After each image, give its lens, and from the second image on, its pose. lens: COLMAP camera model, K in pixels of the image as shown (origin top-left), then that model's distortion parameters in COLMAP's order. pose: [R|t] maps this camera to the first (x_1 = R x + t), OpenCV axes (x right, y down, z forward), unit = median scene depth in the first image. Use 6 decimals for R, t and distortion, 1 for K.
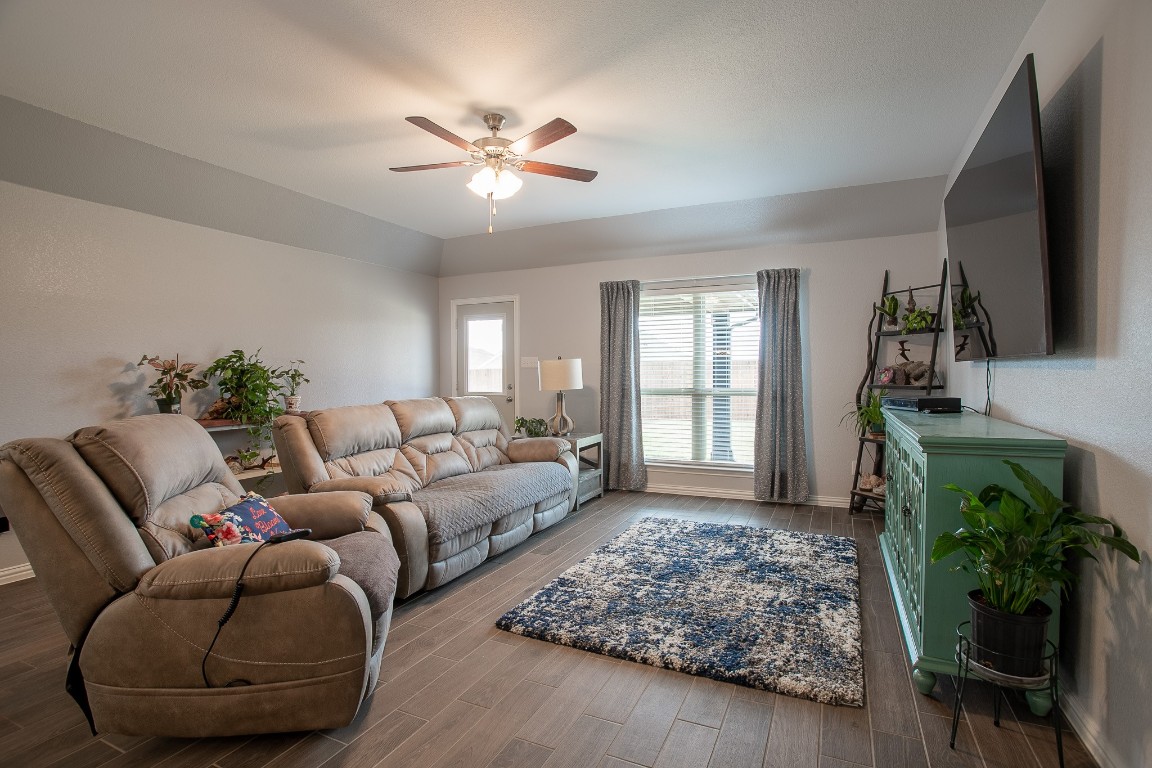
lens RADIAL K [[556.6, 0, 576.0], [0, 556.6, 384.0], [0, 0, 1]] dist [-0.049729, 0.000898]
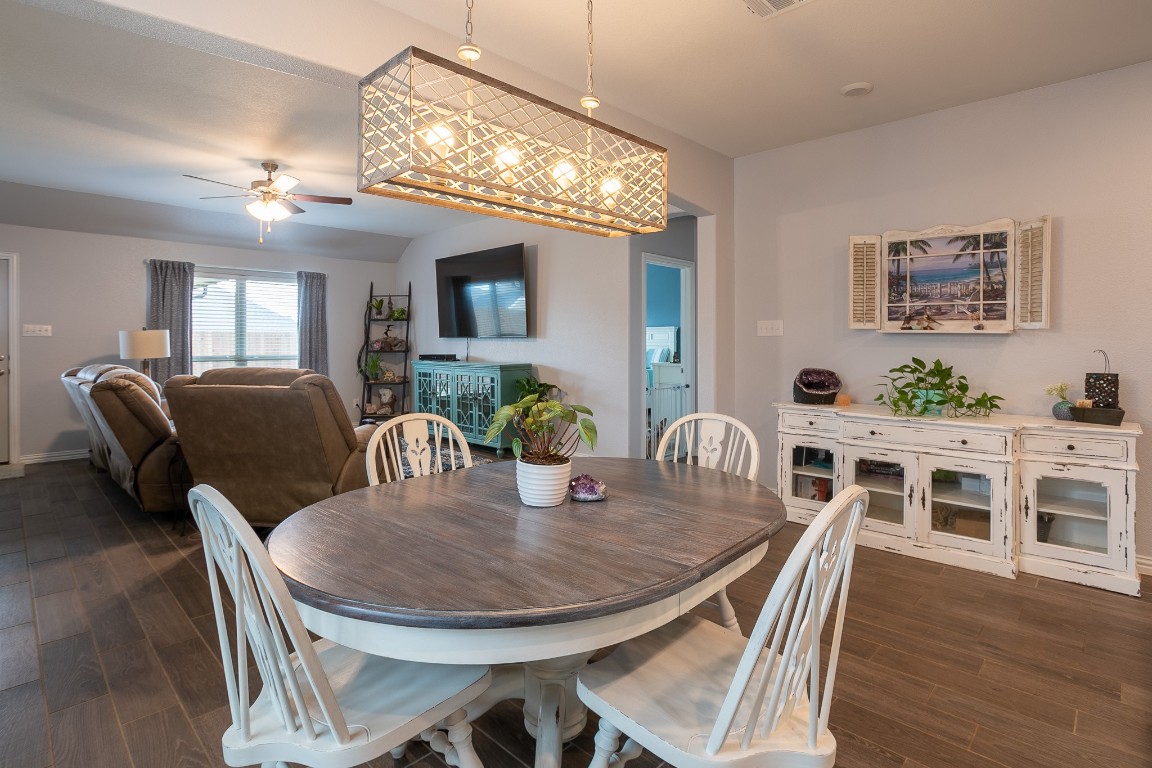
lens RADIAL K [[575.1, 0, 577.8], [0, 575.1, 344.8], [0, 0, 1]] dist [-0.000783, 0.000146]
pose [[0.327869, 0.002399, 0.944720, -0.890255], [0.018303, 0.999793, -0.008891, 0.011082], [-0.944546, 0.020206, 0.327757, -0.166990]]
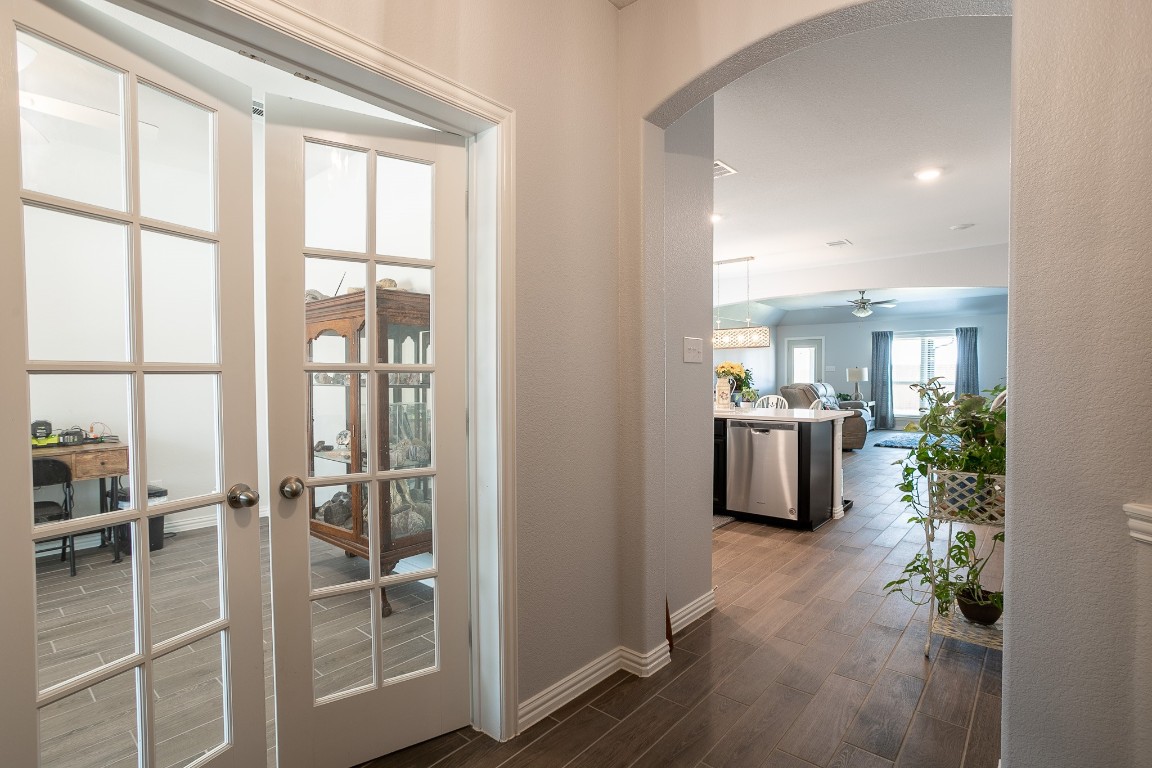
lens RADIAL K [[549.8, 0, 563.5], [0, 549.8, 392.5], [0, 0, 1]] dist [-0.042615, 0.000312]
pose [[0.957252, 0.009295, -0.289104, -0.594185], [-0.005481, 0.999887, 0.013998, 0.035502], [0.289202, -0.011815, 0.957195, -1.631982]]
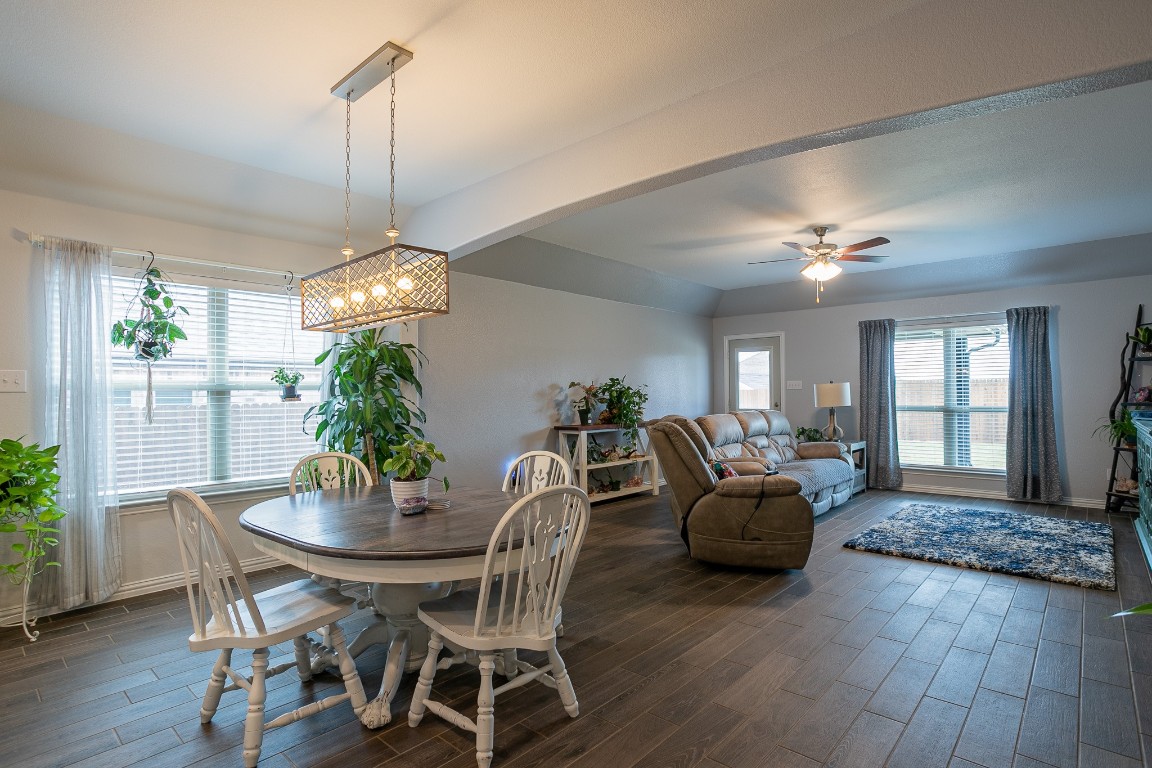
lens RADIAL K [[577.0, 0, 576.0], [0, 577.0, 384.0], [0, 0, 1]] dist [-0.045670, 0.026521]
pose [[0.956490, -0.005865, -0.291707, -0.233865], [-0.004584, 0.999373, -0.035122, 0.009070], [0.291730, 0.034931, 0.955863, -0.503433]]
